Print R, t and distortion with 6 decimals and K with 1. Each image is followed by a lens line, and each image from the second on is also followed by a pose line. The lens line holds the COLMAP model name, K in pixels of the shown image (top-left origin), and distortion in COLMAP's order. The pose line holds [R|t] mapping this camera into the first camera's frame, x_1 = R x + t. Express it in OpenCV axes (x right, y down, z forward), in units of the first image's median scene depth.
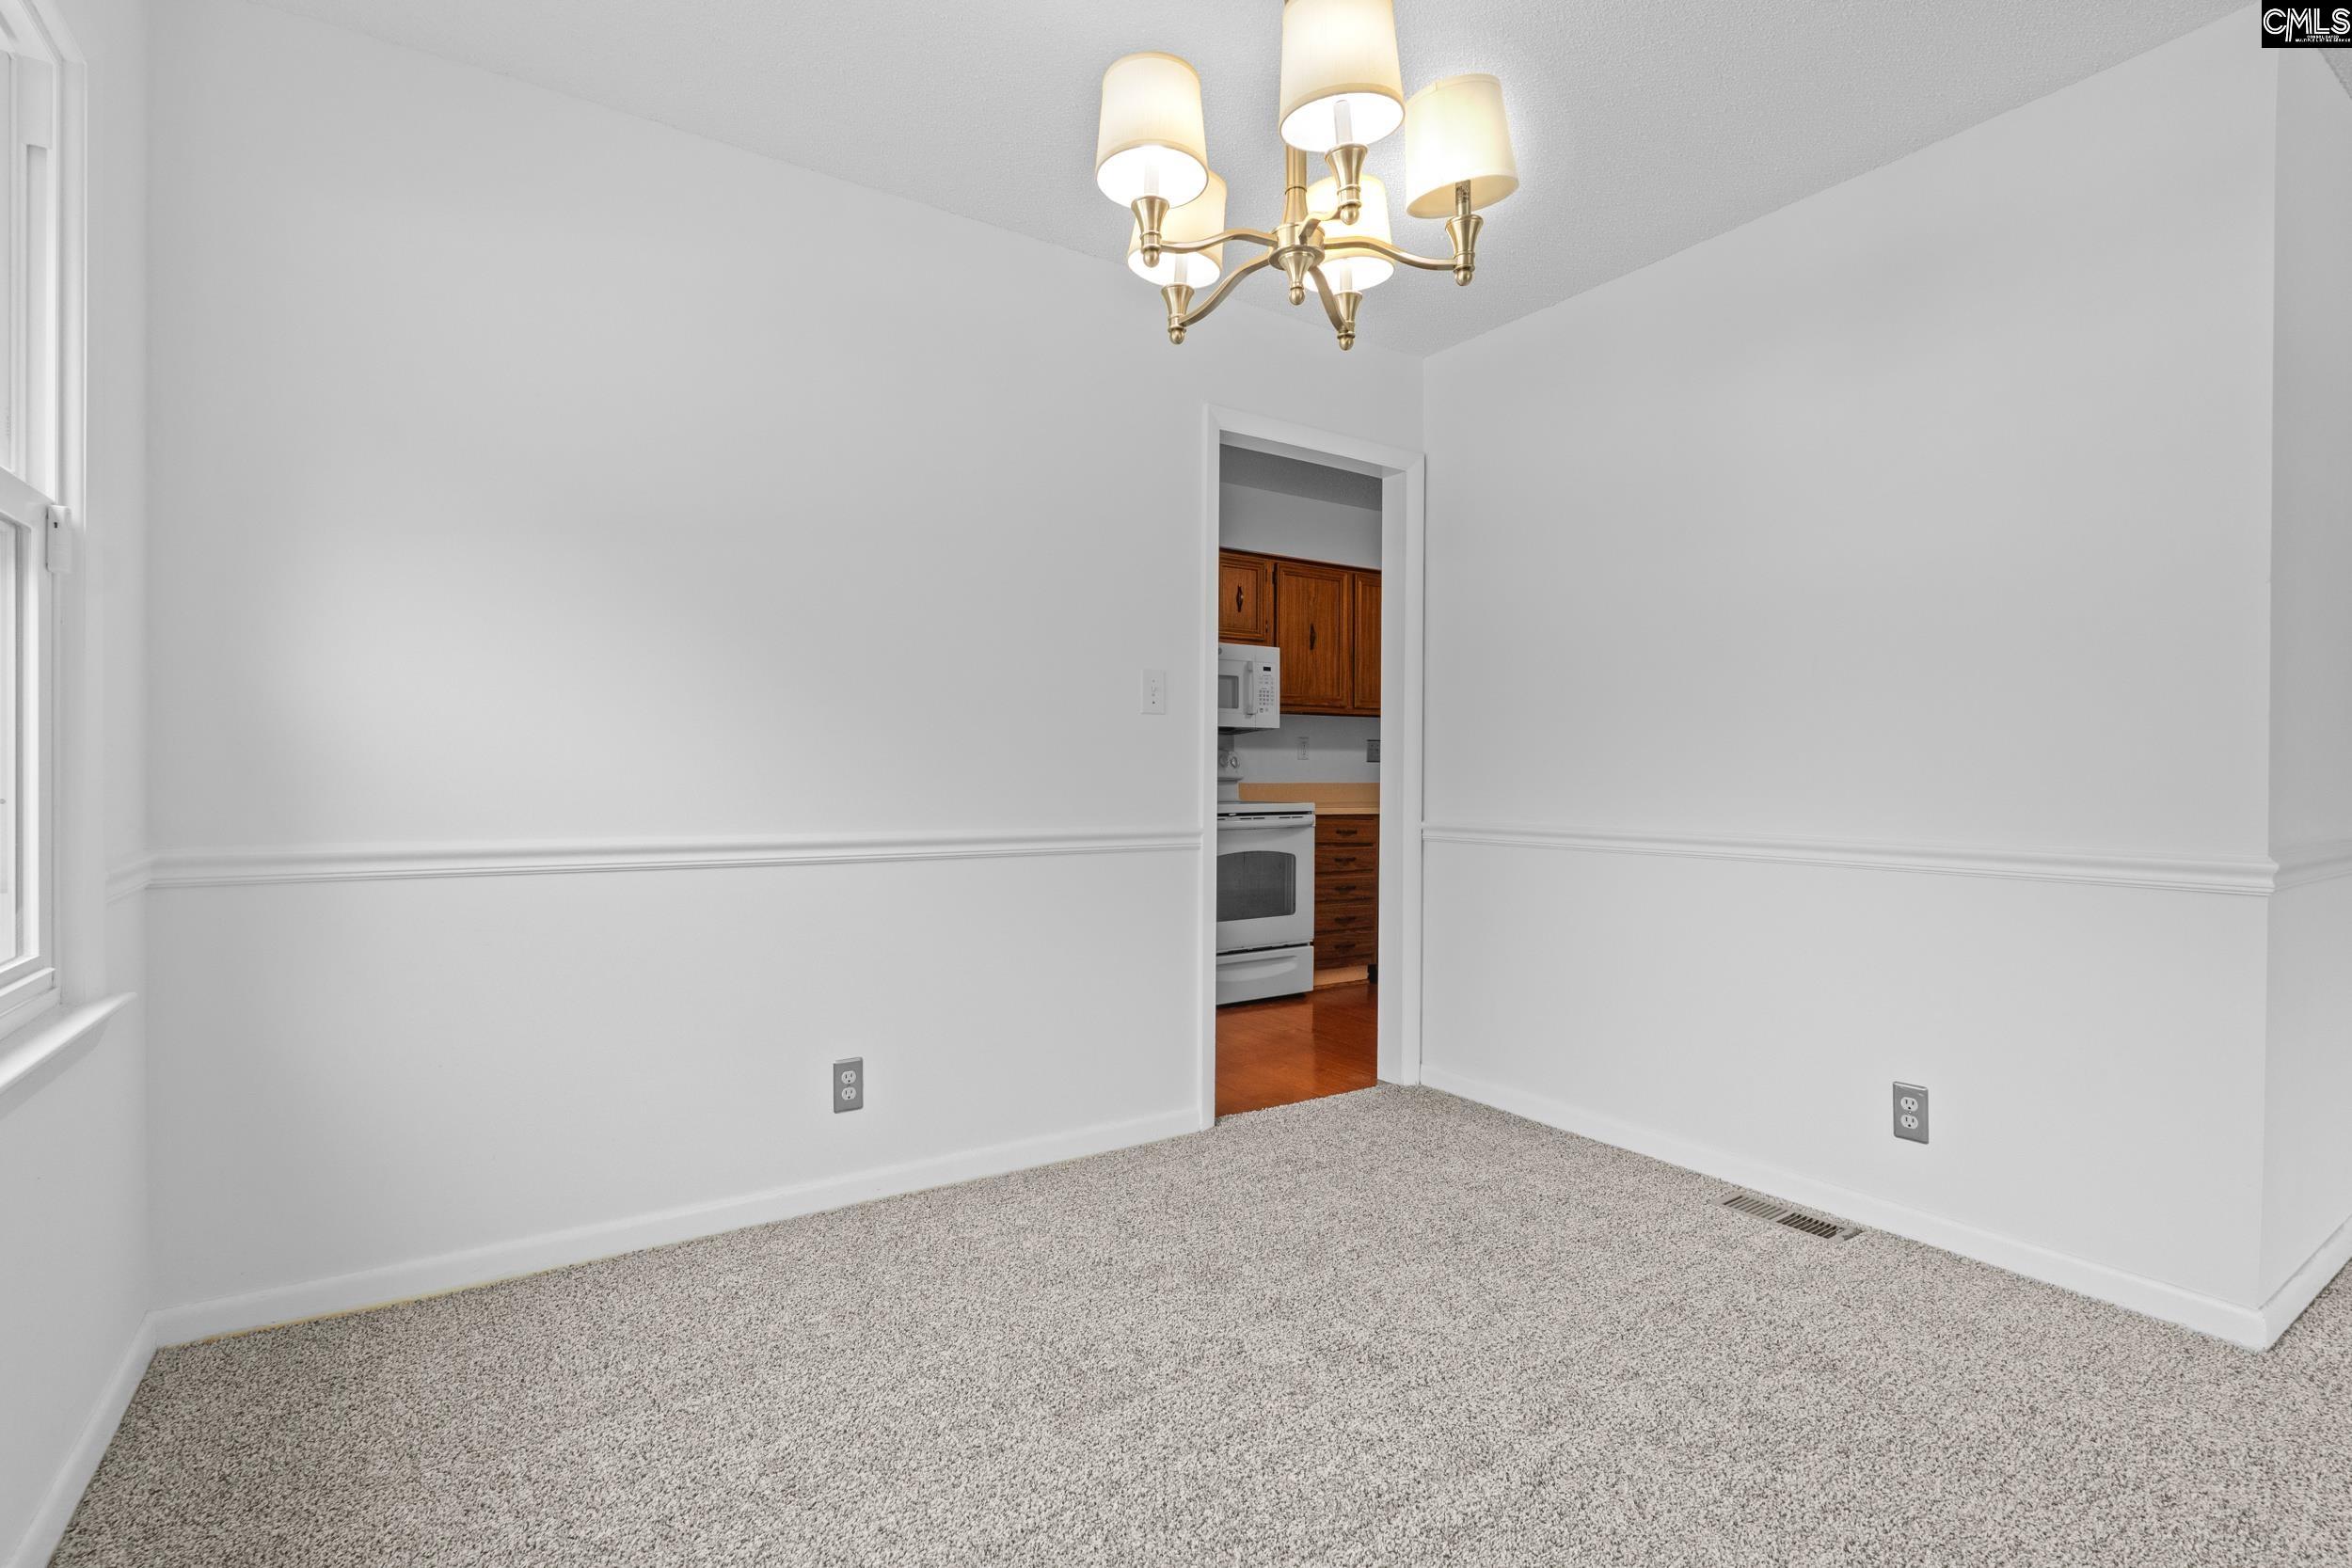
lens RADIAL K [[1079.0, 0, 1180.8], [0, 1079.0, 769.3], [0, 0, 1]] dist [-0.005946, 0.000927]
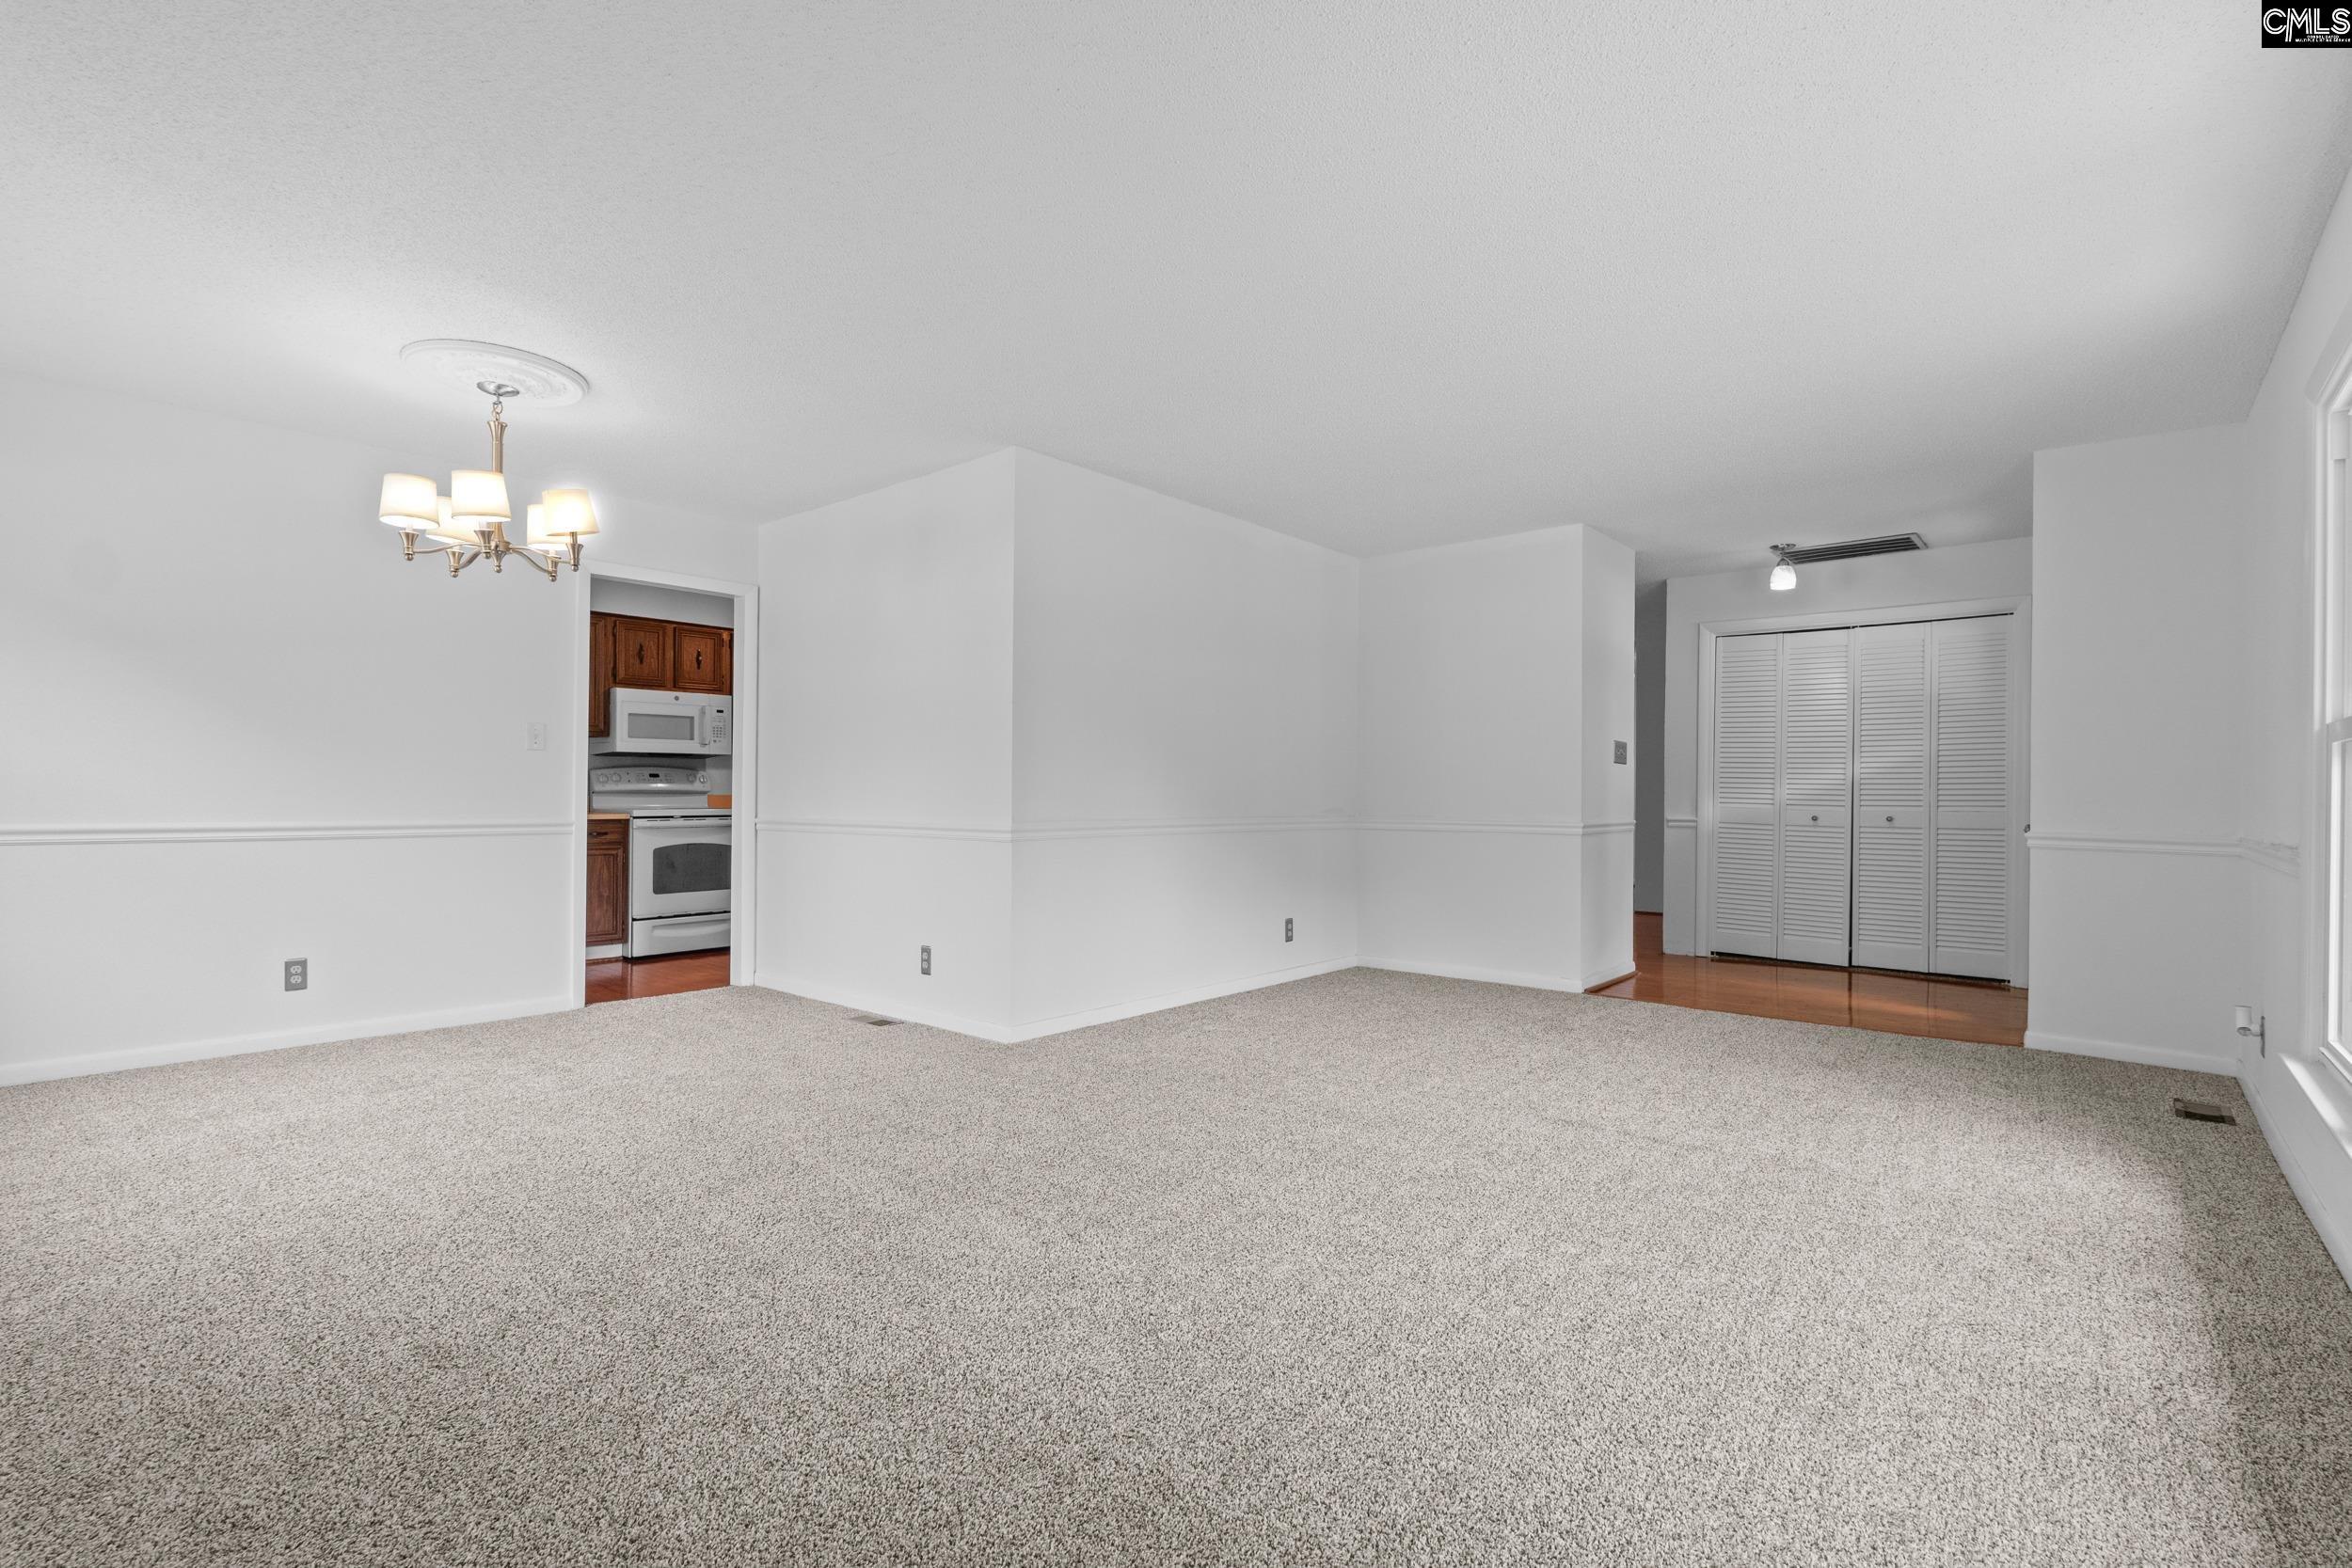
lens RADIAL K [[1079.0, 0, 1177.0], [0, 1079.0, 774.7], [0, 0, 1]] dist [-0.005946, 0.000927]
pose [[0.962697, 0.007648, 0.270473, 0.276808], [-0.004792, 0.999926, -0.011218, -0.000188], [-0.270539, 0.009504, 0.962662, -0.485310]]
